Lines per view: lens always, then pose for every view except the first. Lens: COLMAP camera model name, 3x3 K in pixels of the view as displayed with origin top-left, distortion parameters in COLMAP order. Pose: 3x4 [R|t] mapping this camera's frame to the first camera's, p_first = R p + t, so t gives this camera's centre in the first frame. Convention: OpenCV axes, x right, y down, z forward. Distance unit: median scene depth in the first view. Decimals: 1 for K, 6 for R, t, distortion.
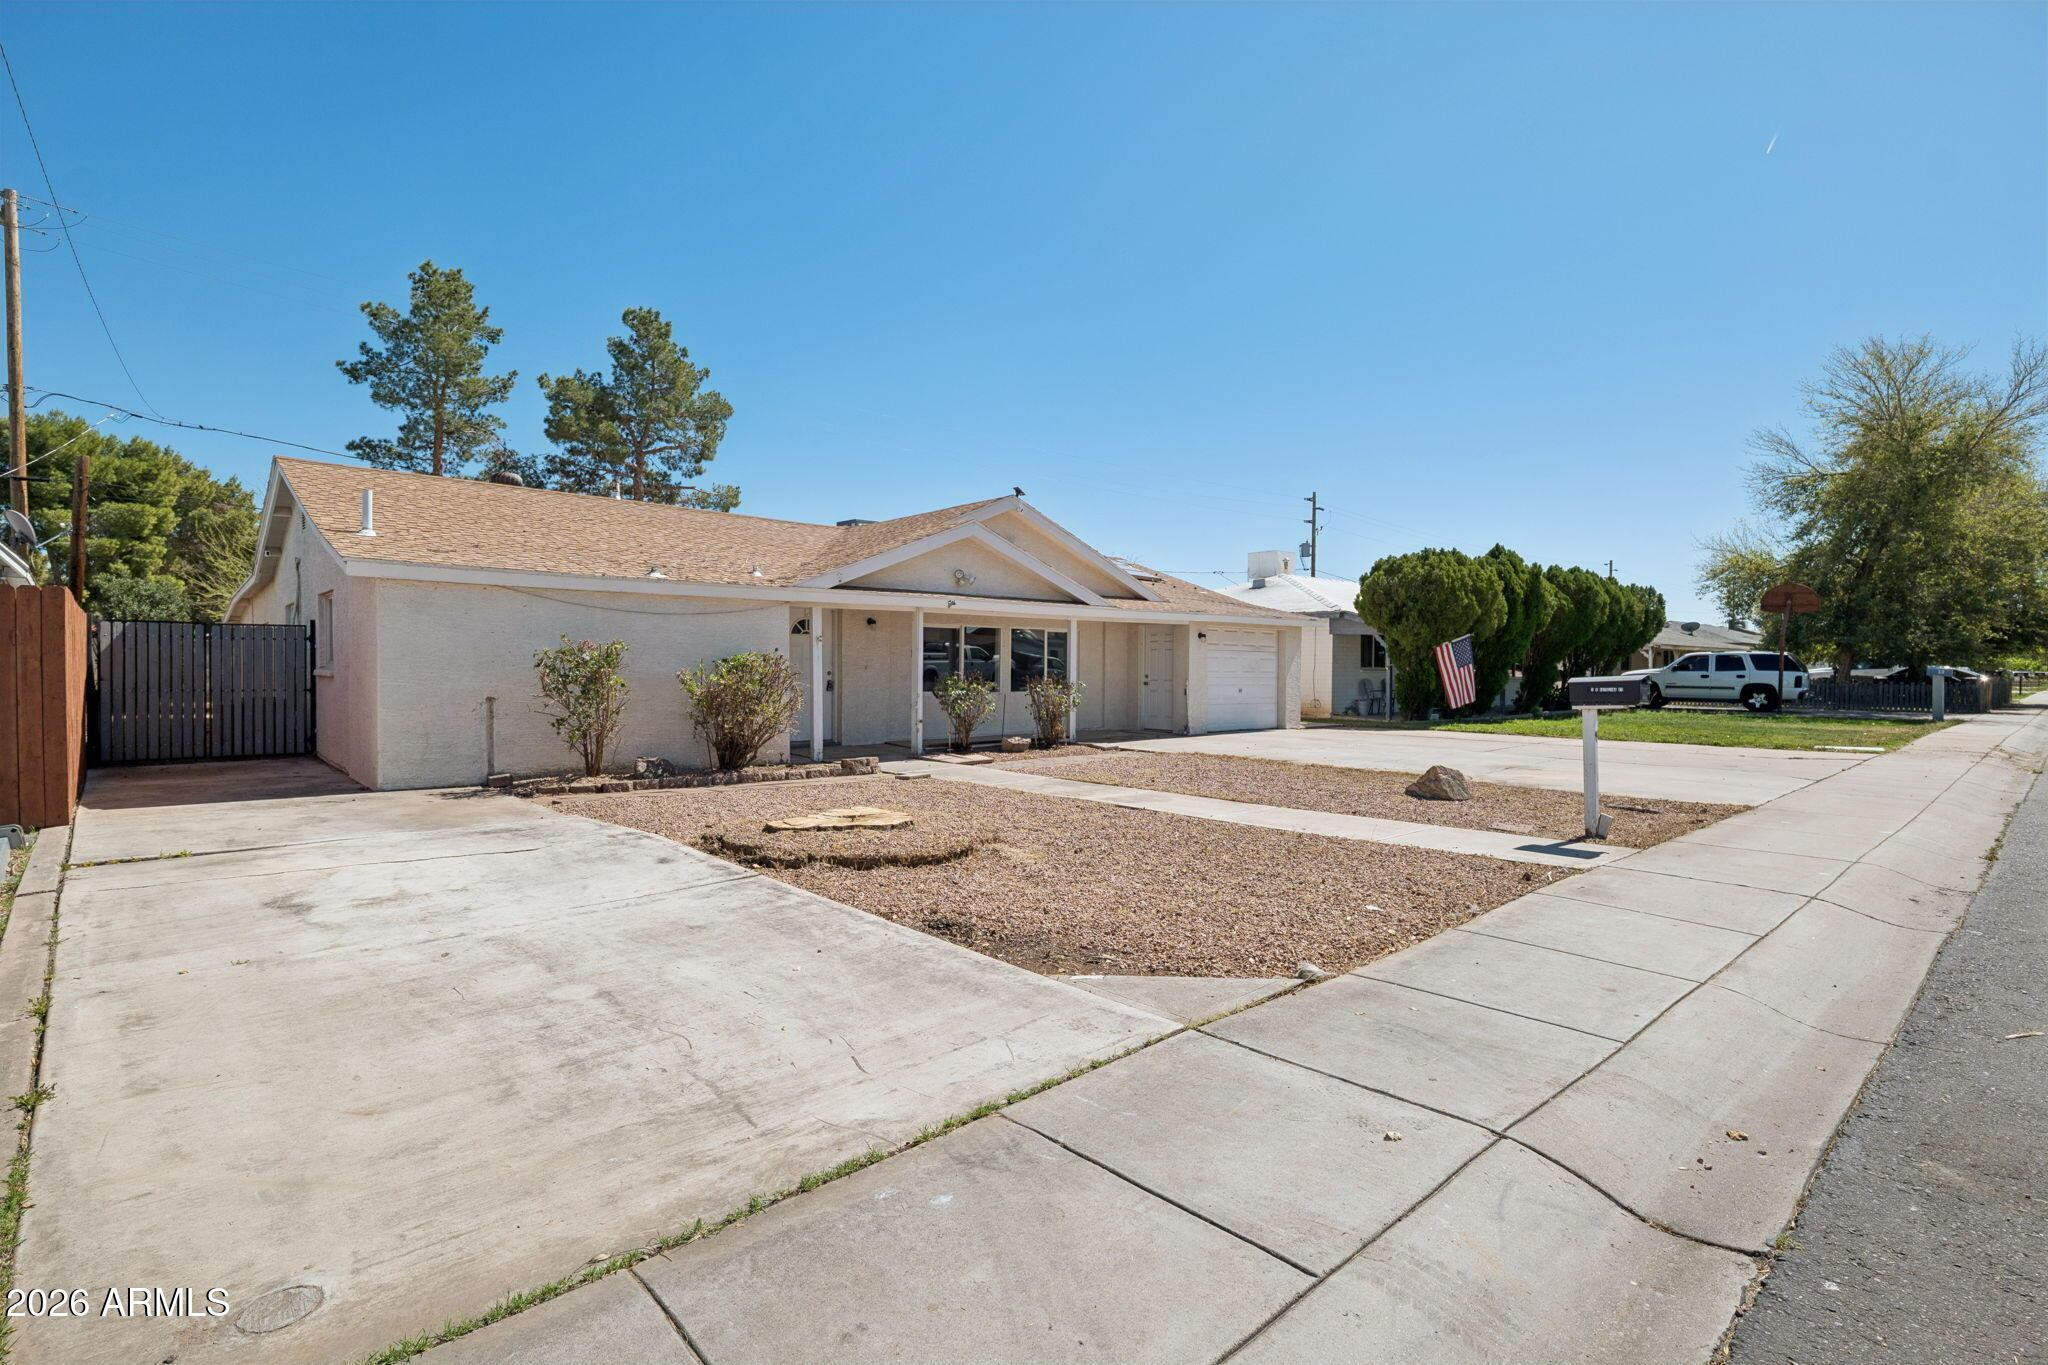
lens RADIAL K [[968.8, 0, 965.9], [0, 968.8, 708.8], [0, 0, 1]] dist [0.007141, -0.003917]
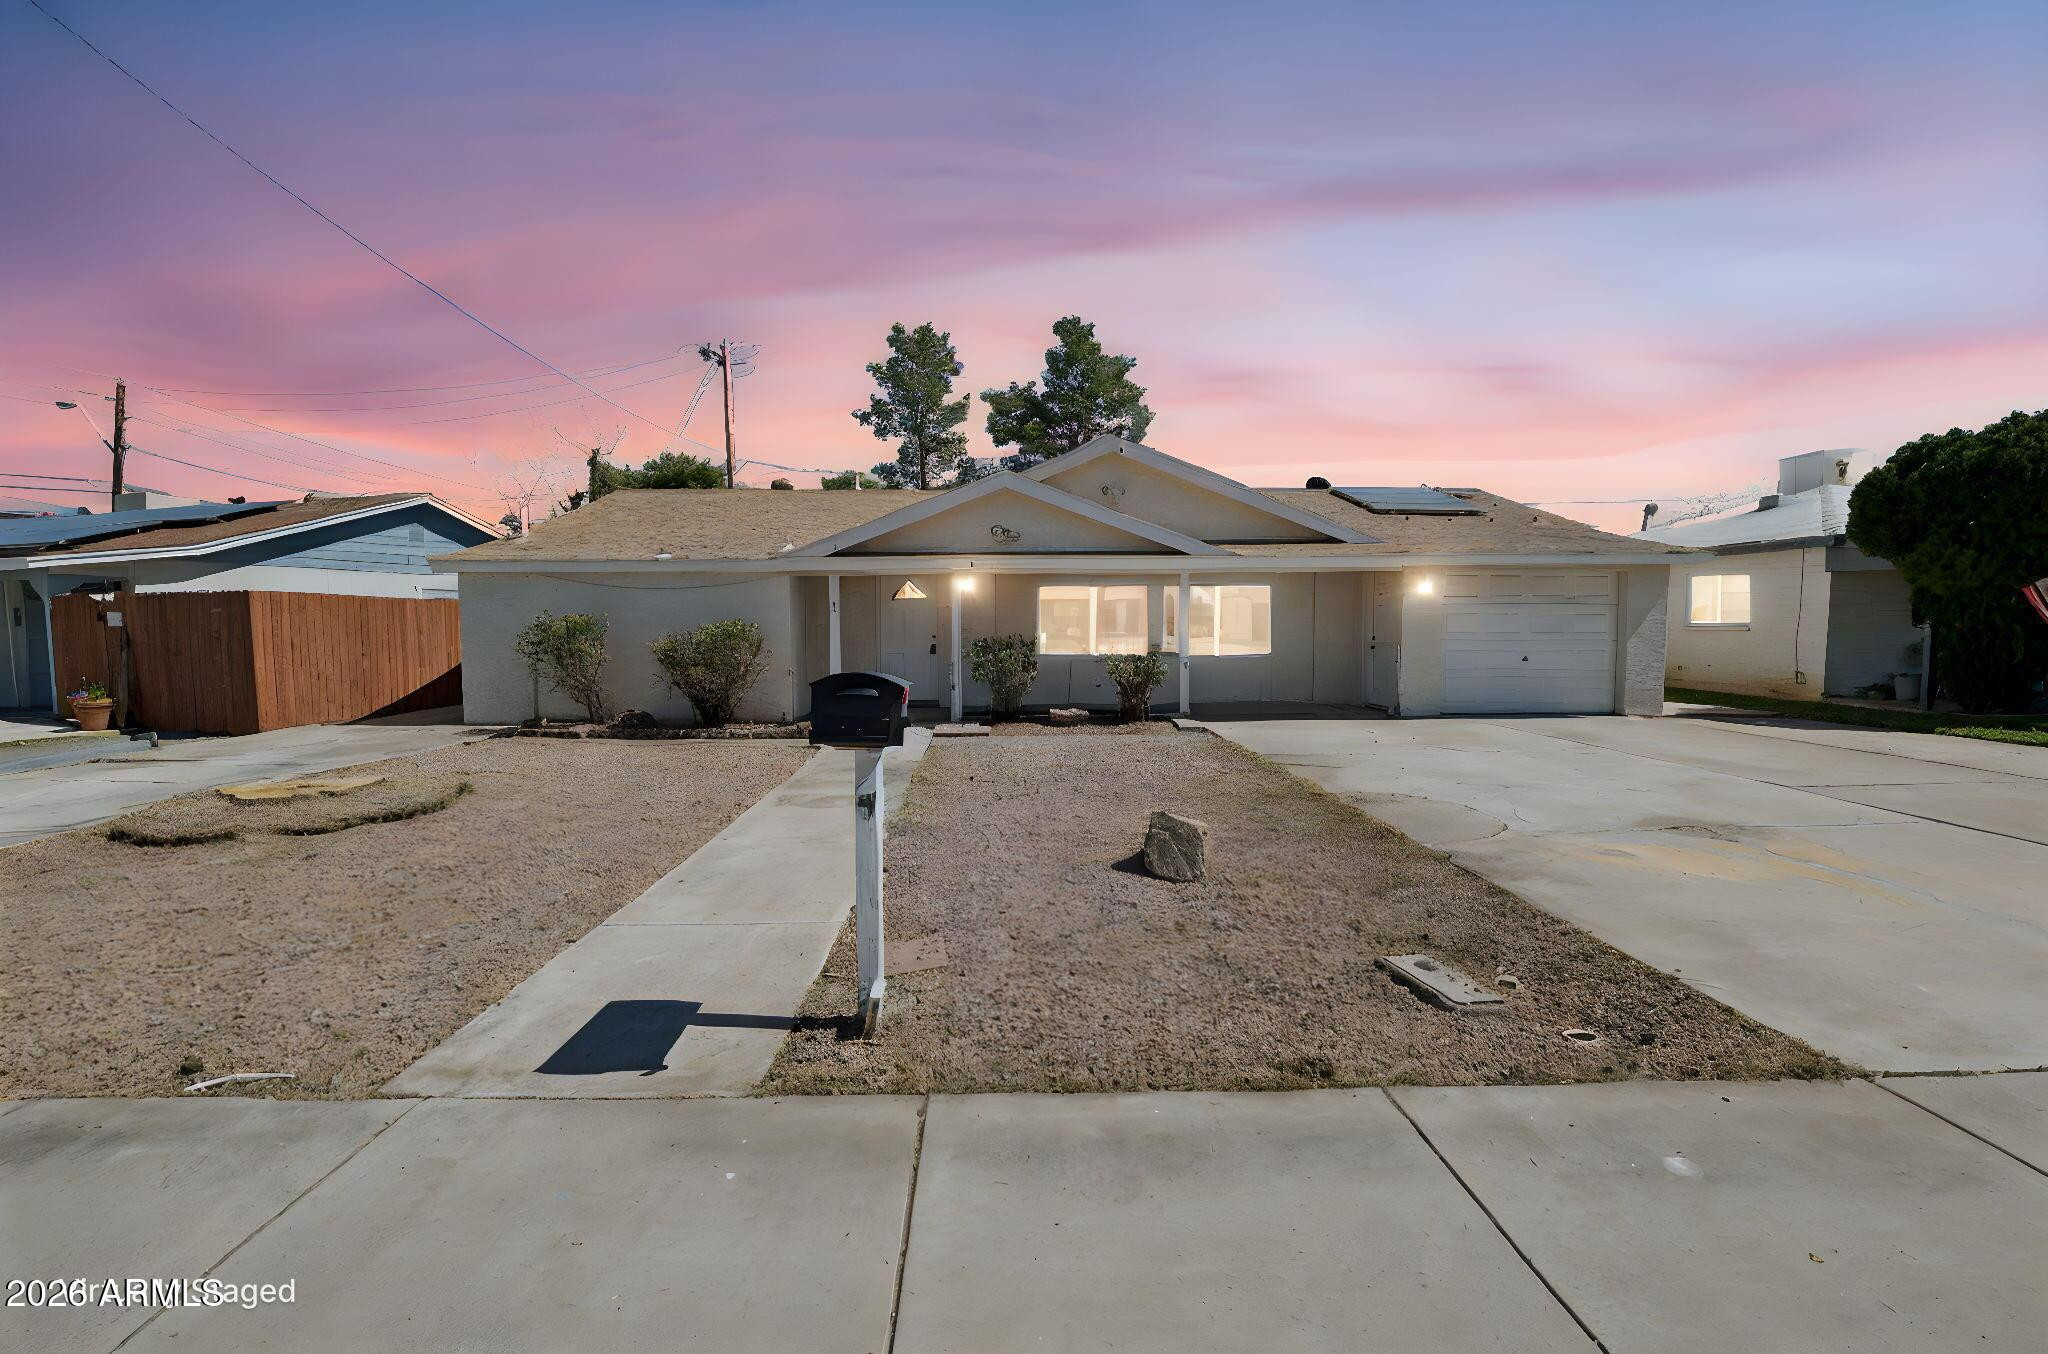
lens RADIAL K [[807.9, 0, 1003.6], [0, 807.9, 689.6], [0, 0, 1]] dist [-0.001766, -0.000059]
pose [[0.776764, 0.042786, -0.628337, 0.381560], [-0.016979, 0.998750, 0.047019, -0.018364], [0.629563, -0.025854, 0.776519, 0.307380]]
